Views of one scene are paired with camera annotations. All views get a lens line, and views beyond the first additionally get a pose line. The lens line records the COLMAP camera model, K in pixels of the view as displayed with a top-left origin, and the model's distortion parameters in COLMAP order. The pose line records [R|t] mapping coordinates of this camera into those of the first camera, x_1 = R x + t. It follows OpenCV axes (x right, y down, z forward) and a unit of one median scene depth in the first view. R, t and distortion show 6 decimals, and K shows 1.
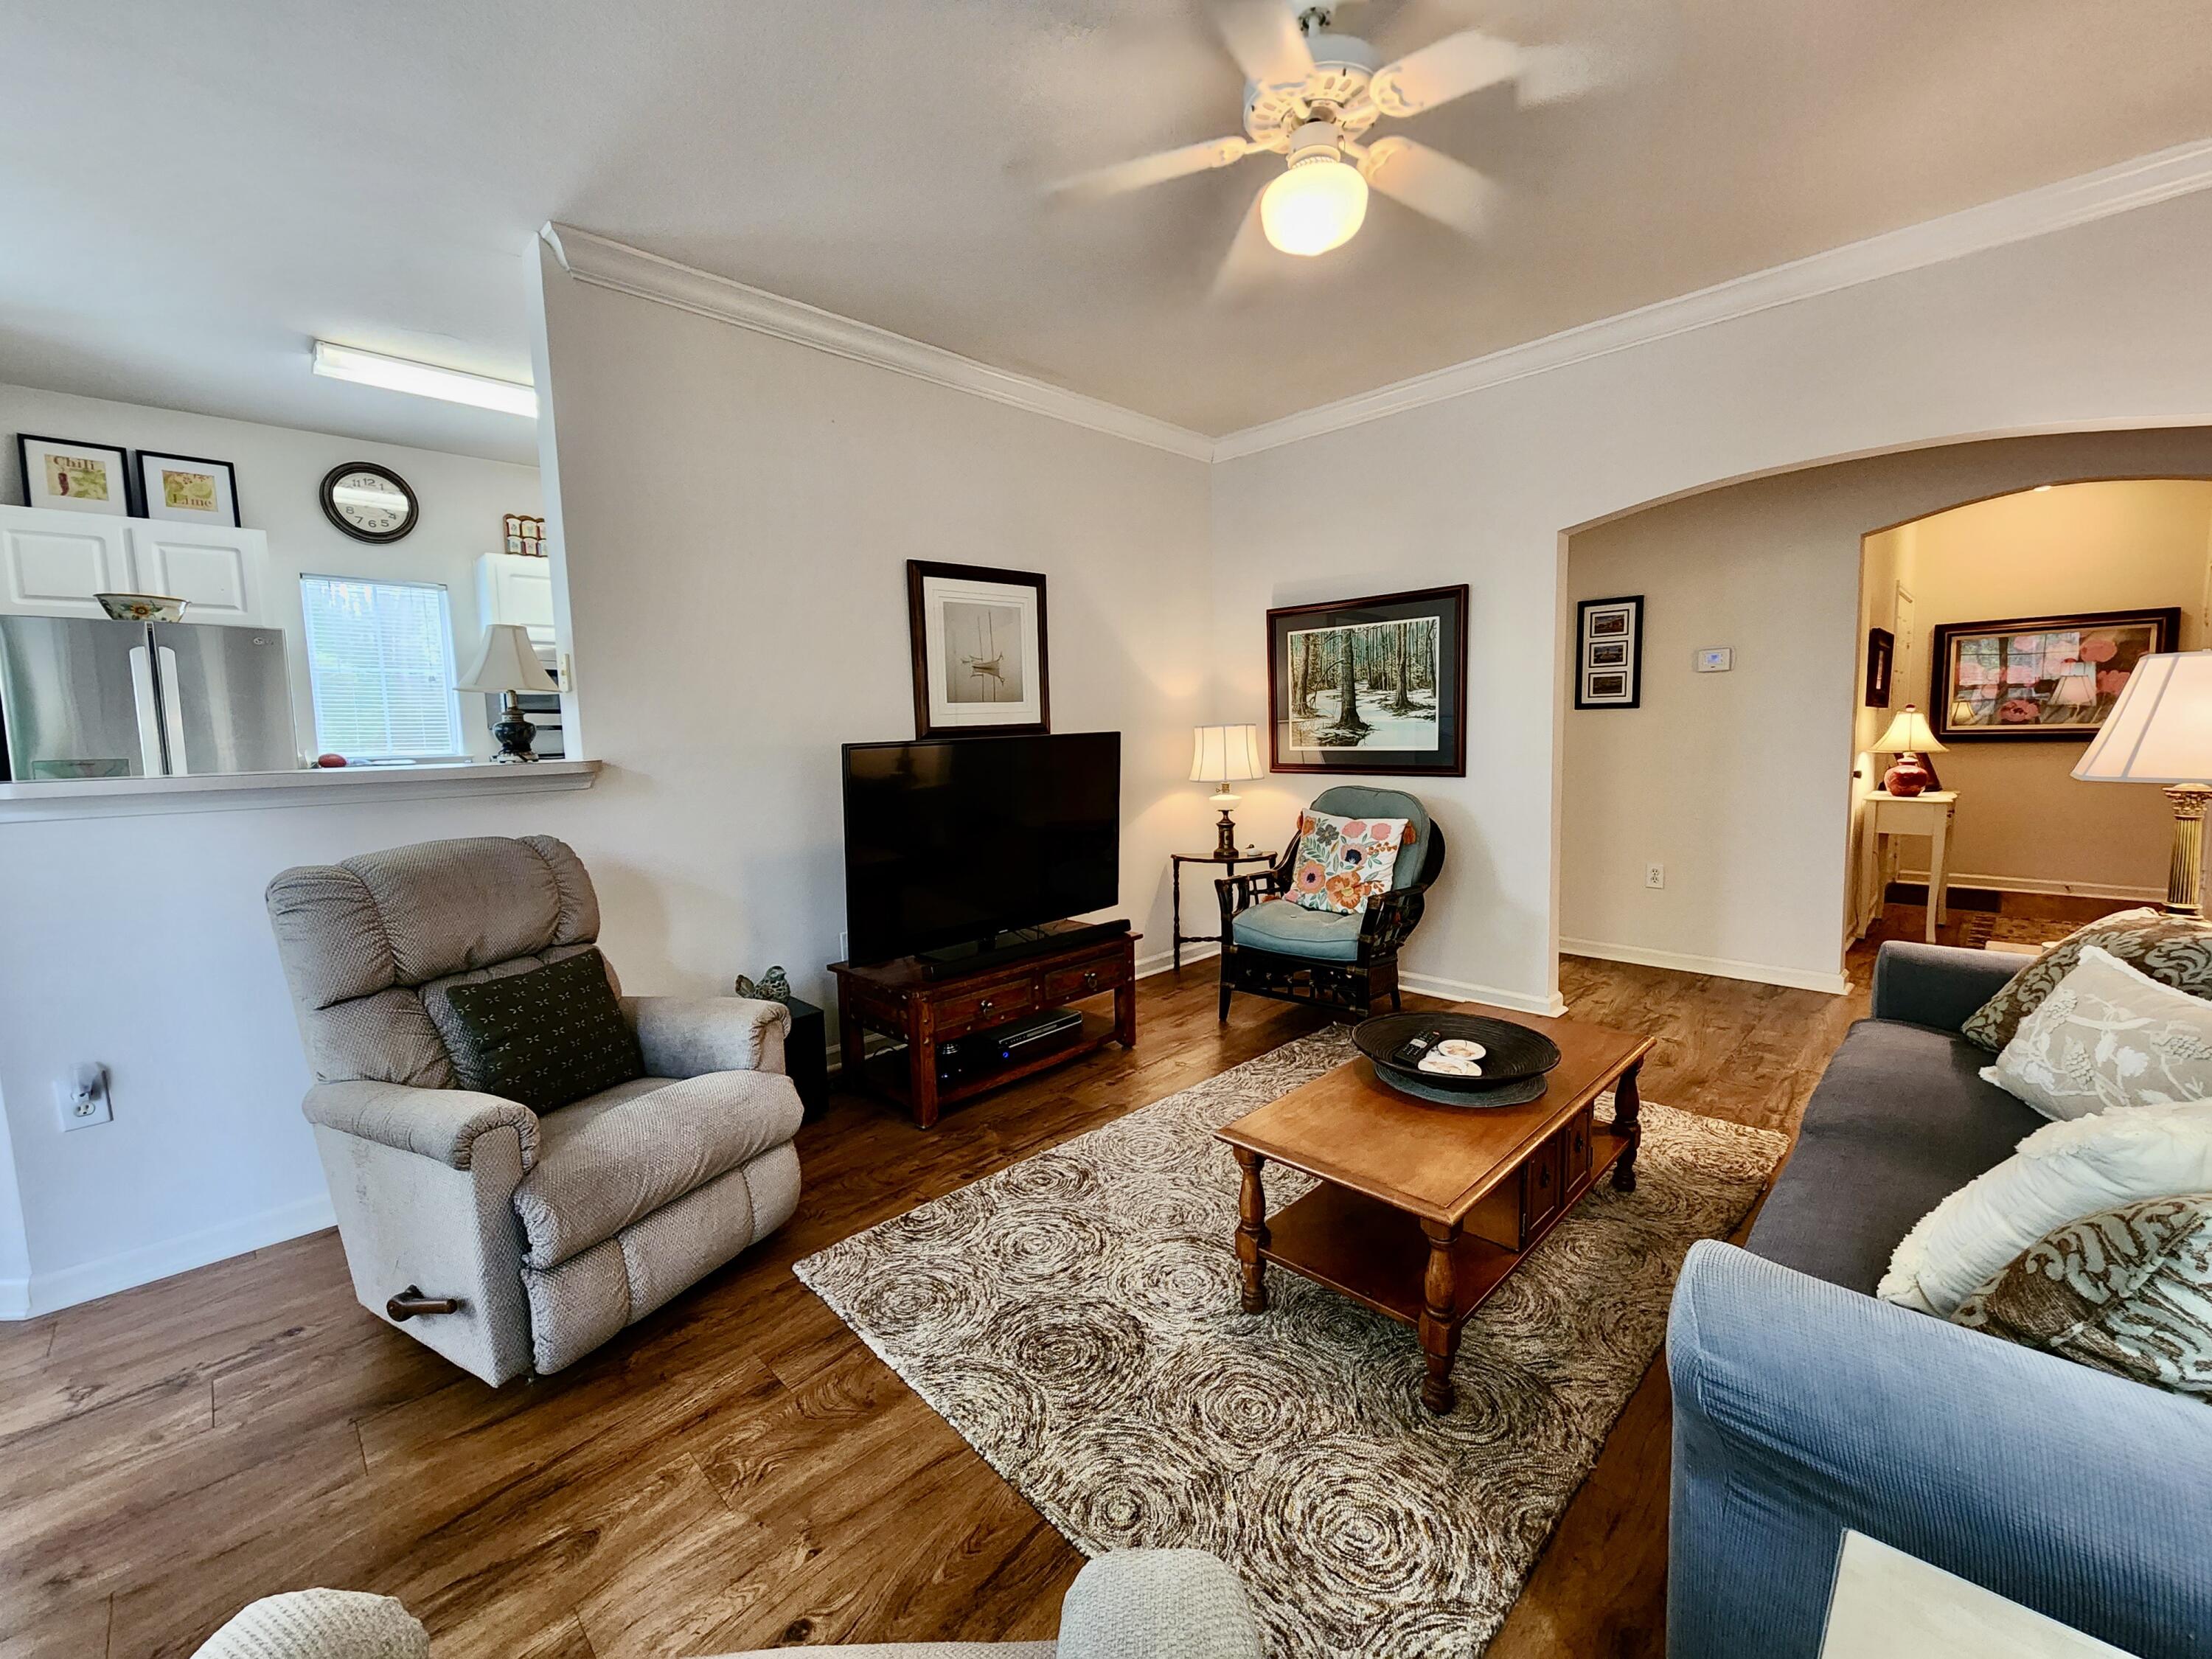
lens RADIAL K [[912.2, 0, 1094.0], [0, 912.2, 822.7], [0, 0, 1]] dist [-0.003017, -0.001469]
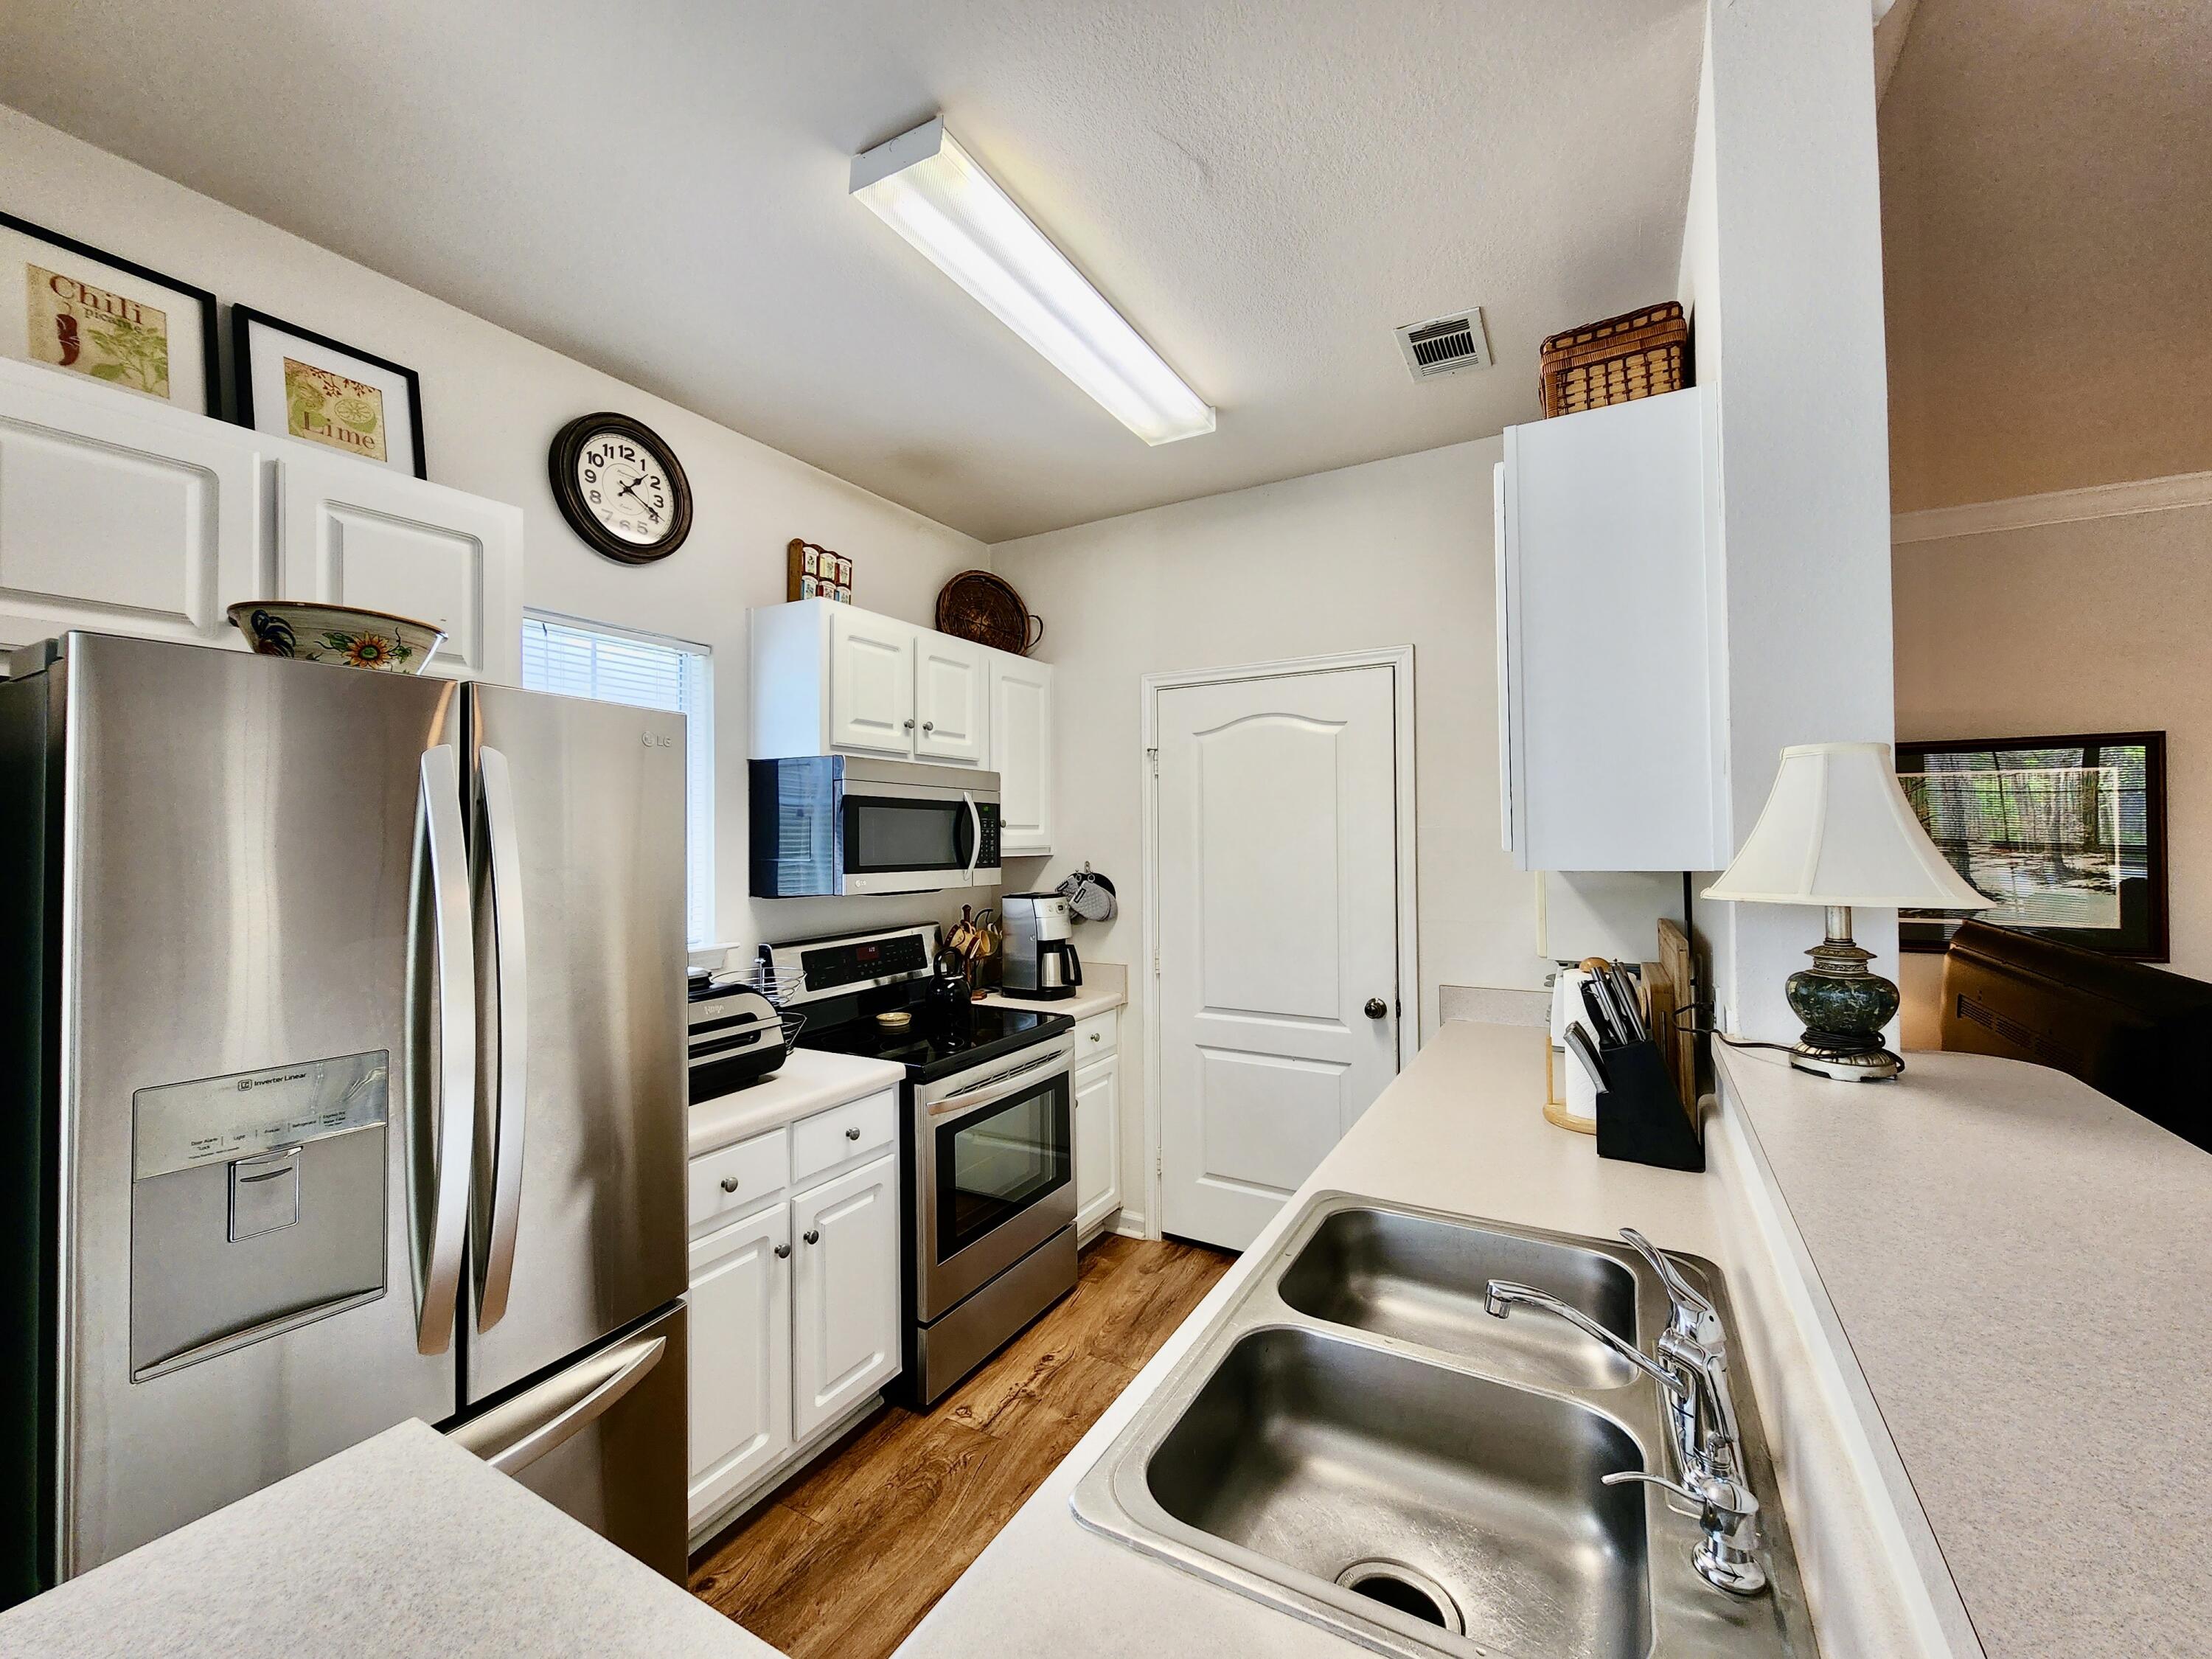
lens RADIAL K [[912.2, 0, 1096.5], [0, 912.2, 827.7], [0, 0, 1]] dist [-0.003017, -0.001469]
pose [[0.962195, 0.016876, 0.271838, -0.774833], [0.015565, 0.993040, -0.116743, -0.094289], [-0.271916, 0.116561, 0.955236, 0.489885]]
